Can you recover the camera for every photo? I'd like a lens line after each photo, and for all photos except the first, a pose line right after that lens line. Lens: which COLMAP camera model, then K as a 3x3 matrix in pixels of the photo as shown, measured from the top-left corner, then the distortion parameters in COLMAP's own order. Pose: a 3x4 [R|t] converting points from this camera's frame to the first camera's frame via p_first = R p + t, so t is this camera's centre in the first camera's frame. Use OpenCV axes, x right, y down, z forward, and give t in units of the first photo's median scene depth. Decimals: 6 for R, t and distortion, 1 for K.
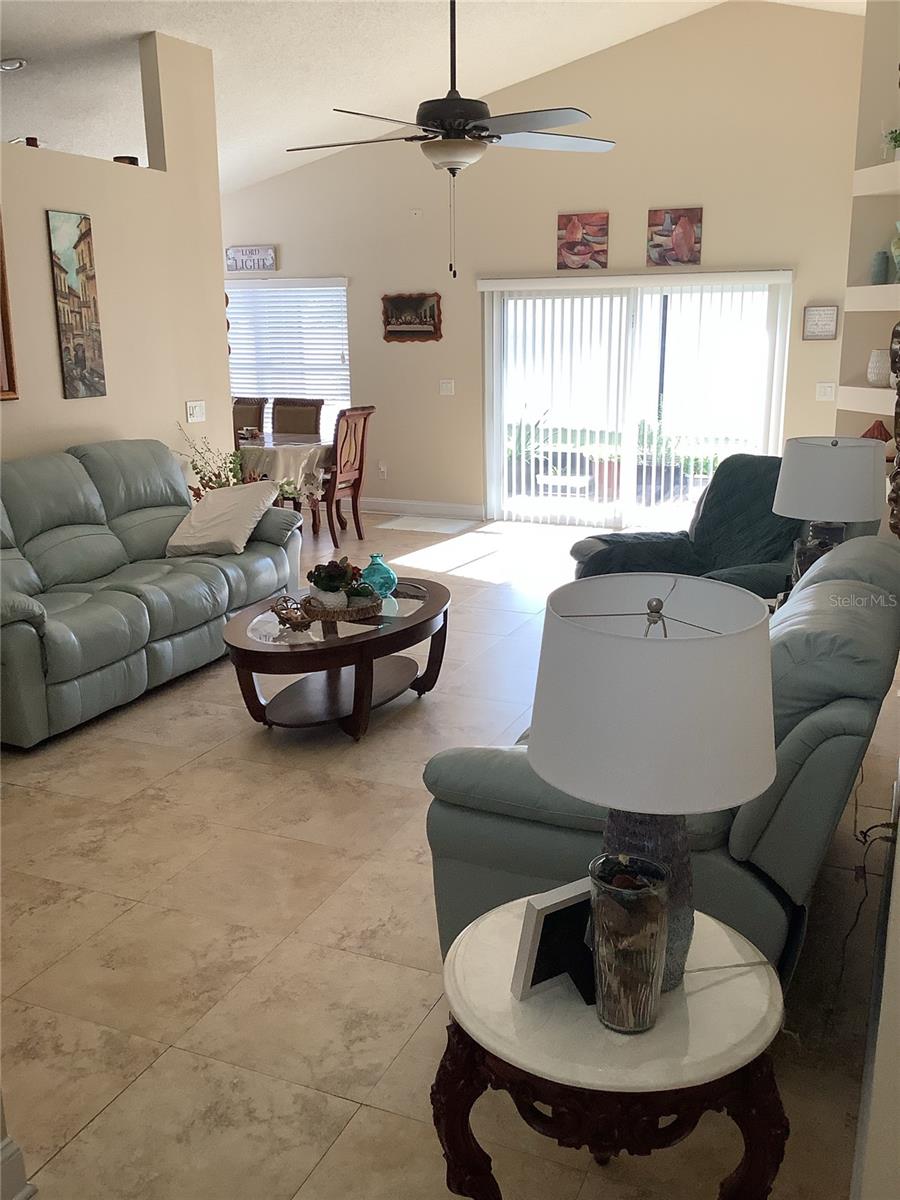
lens RADIAL K [[1079.9, 0, 450.0], [0, 1079.9, 600.0], [0, 0, 1]] dist [0.101753, -0.251424]
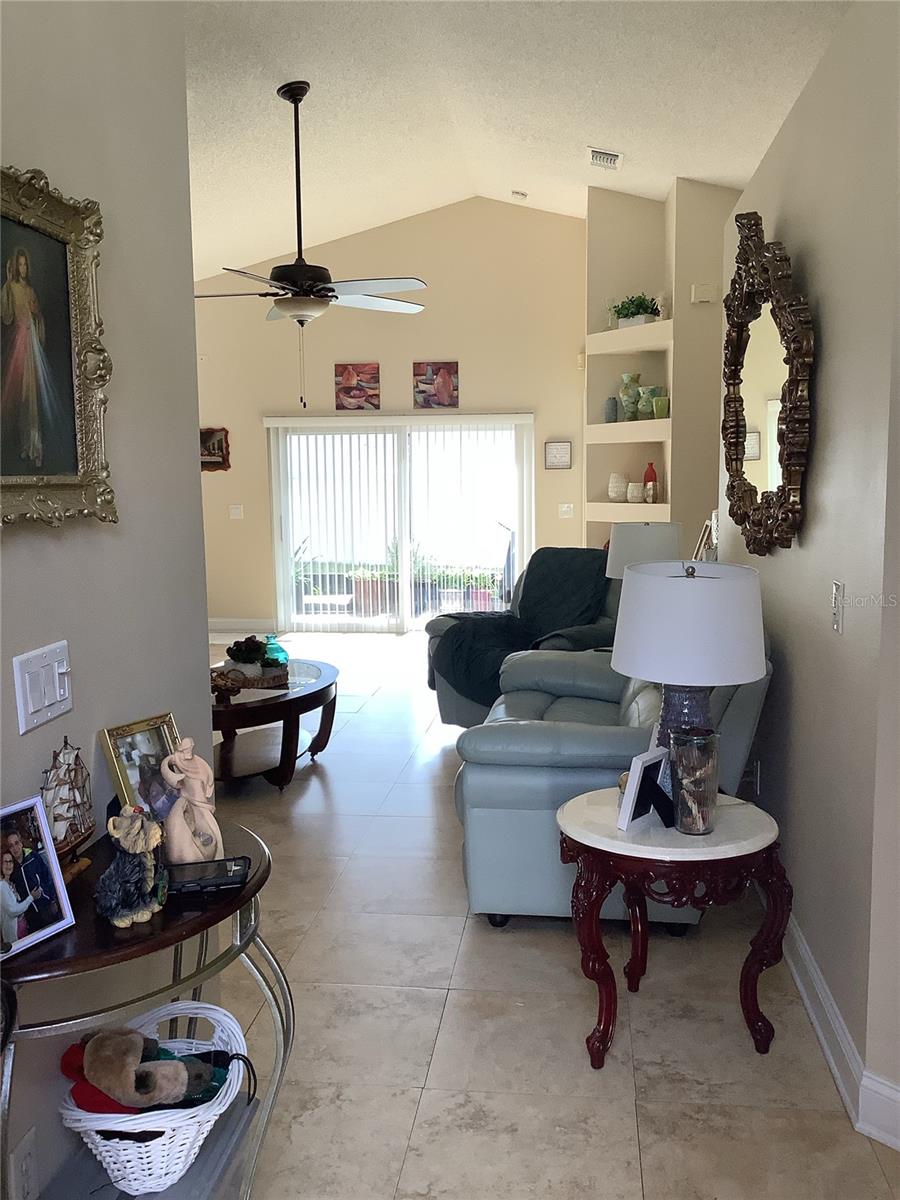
lens RADIAL K [[1089.3, 0, 454.4], [0, 1089.3, 598.5], [0, 0, 1]] dist [0.120352, -0.239127]
pose [[0.952352, -0.034692, 0.303021, -0.145374], [0.076093, 0.989119, -0.125907, 0.050307], [-0.295356, 0.142966, 0.944630, -0.103721]]
